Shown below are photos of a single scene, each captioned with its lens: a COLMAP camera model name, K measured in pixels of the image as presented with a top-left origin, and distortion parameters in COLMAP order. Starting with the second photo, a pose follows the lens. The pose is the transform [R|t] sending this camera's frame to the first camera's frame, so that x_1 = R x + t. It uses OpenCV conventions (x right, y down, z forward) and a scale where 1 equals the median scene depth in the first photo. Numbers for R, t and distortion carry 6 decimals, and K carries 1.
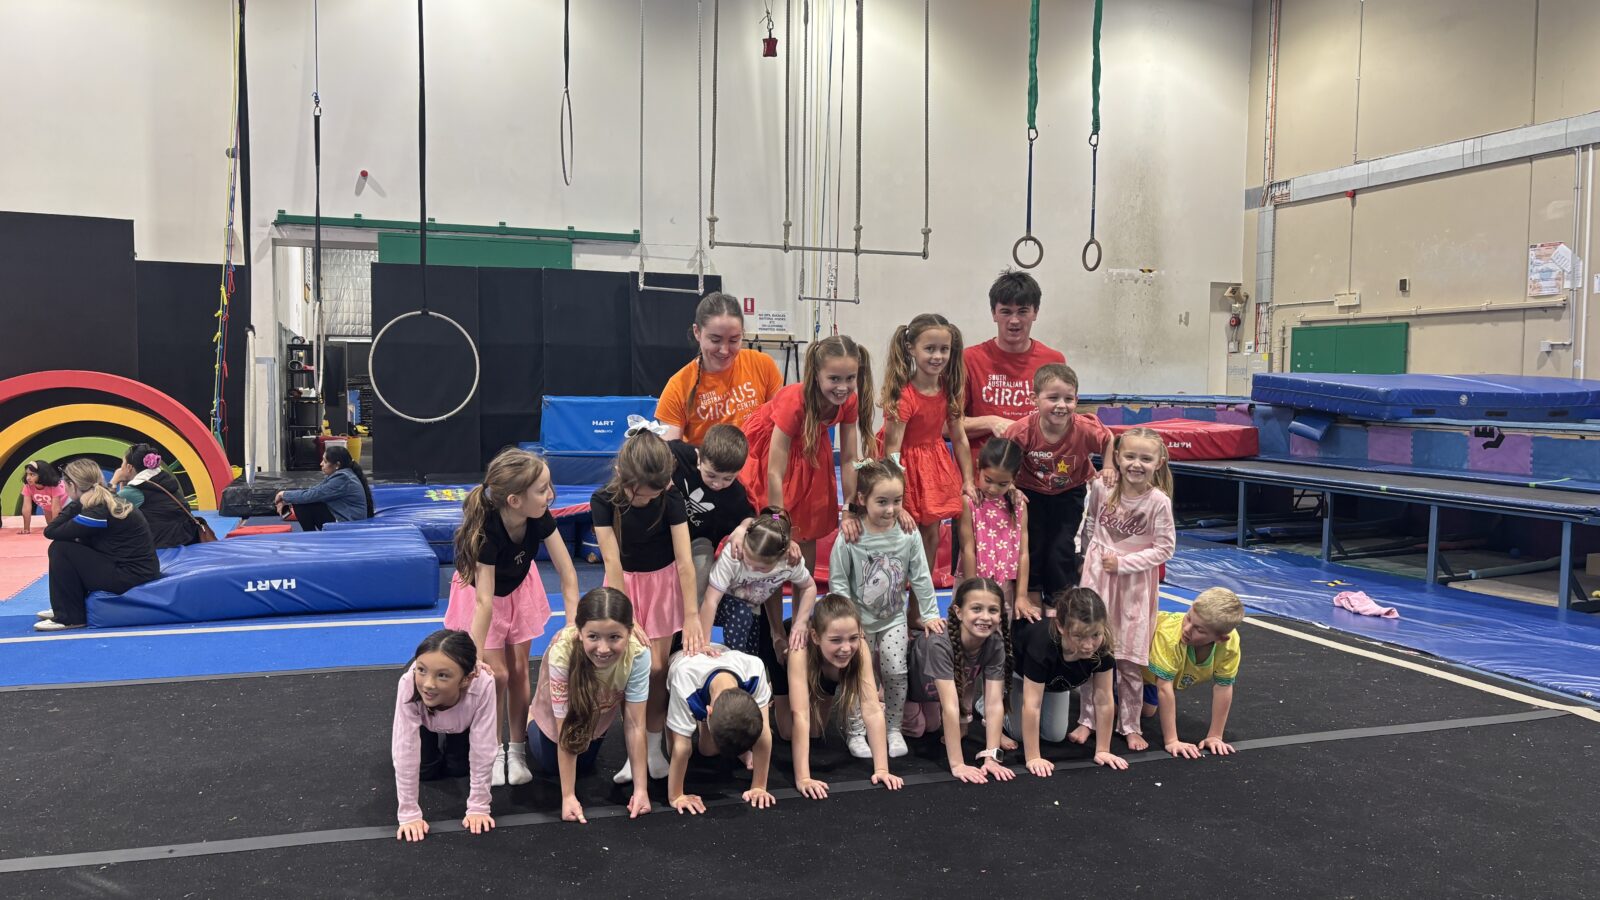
lens RADIAL K [[1218.4, 0, 800.0], [0, 1218.4, 450.0], [0, 0, 1]] dist [0.015641, 0.001988]
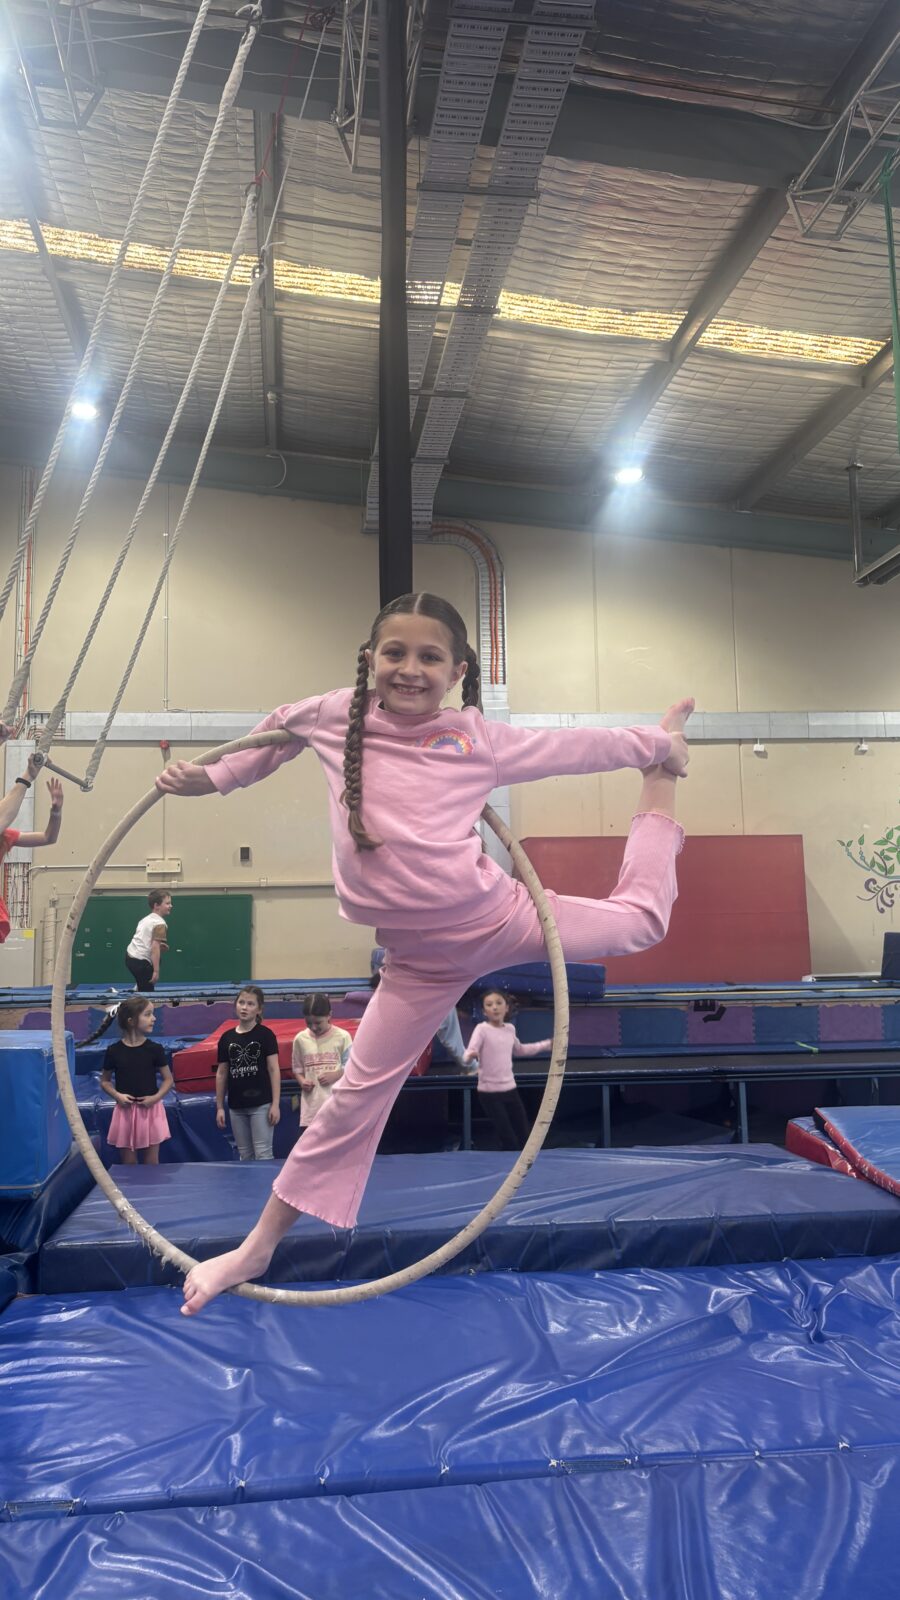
lens RADIAL K [[1218.4, 0, 450.0], [0, 1218.4, 800.0], [0, 0, 1]] dist [0.015641, 0.001988]
pose [[0.230983, 0.100088, 0.967796, -0.361999], [0.074206, 0.989985, -0.120093, -0.055451], [-0.970124, 0.099556, 0.221243, 0.663701]]
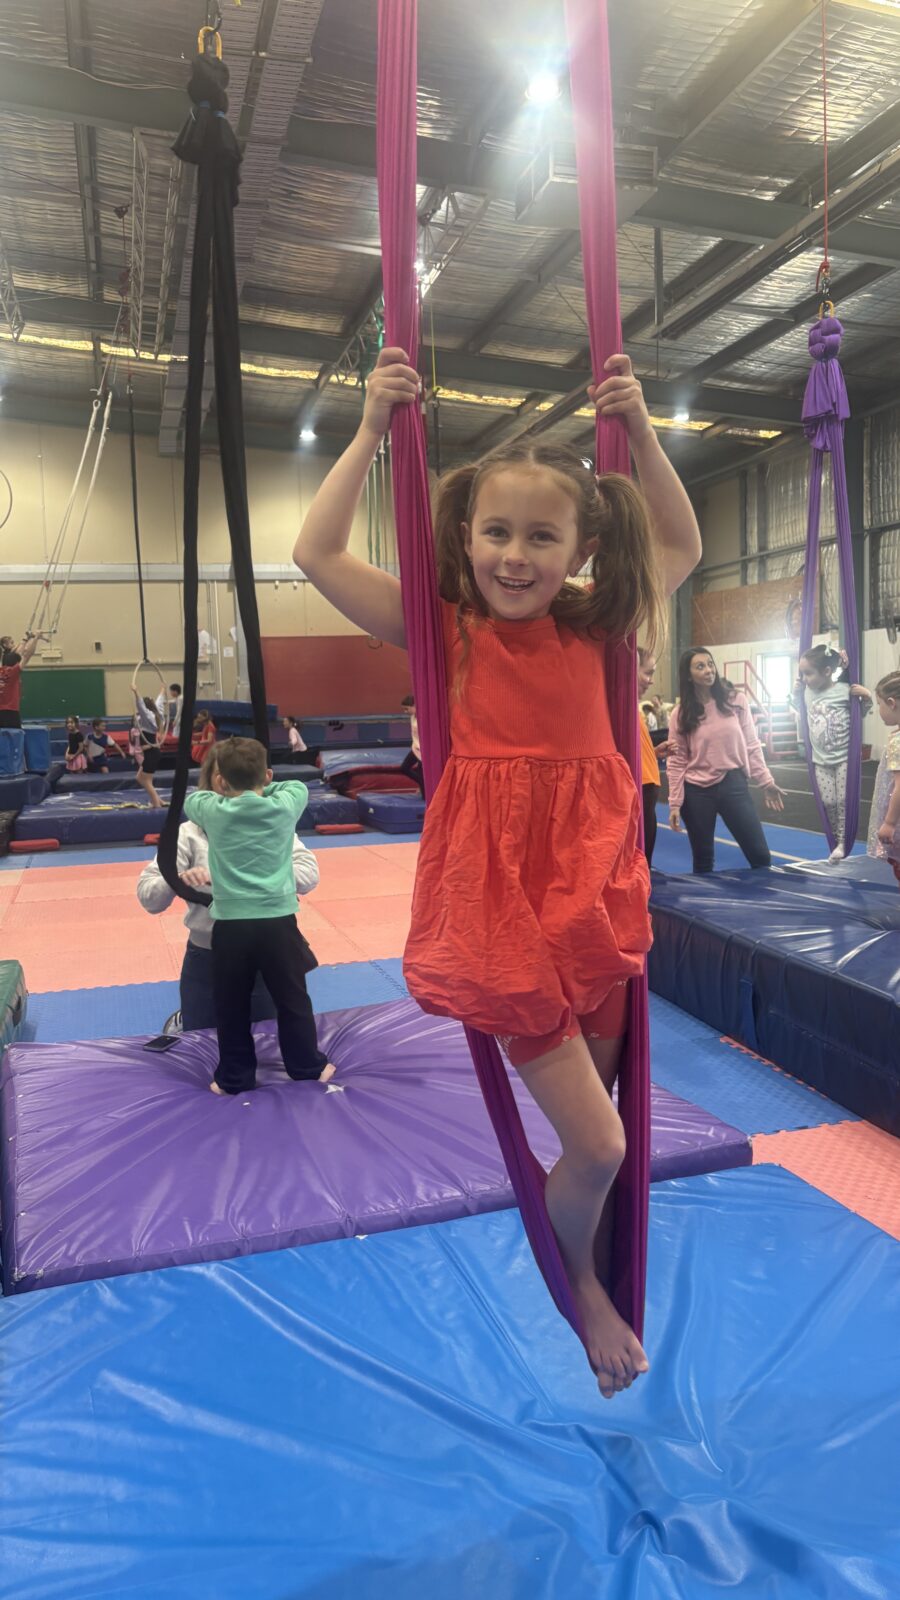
lens RADIAL K [[1218.4, 0, 450.0], [0, 1218.4, 800.0], [0, 0, 1]] dist [0.015641, 0.001988]
pose [[0.103992, -0.095948, 0.989939, -1.089974], [0.085223, 0.992535, 0.087247, -0.035494], [-0.990920, 0.075293, 0.111393, 0.388688]]
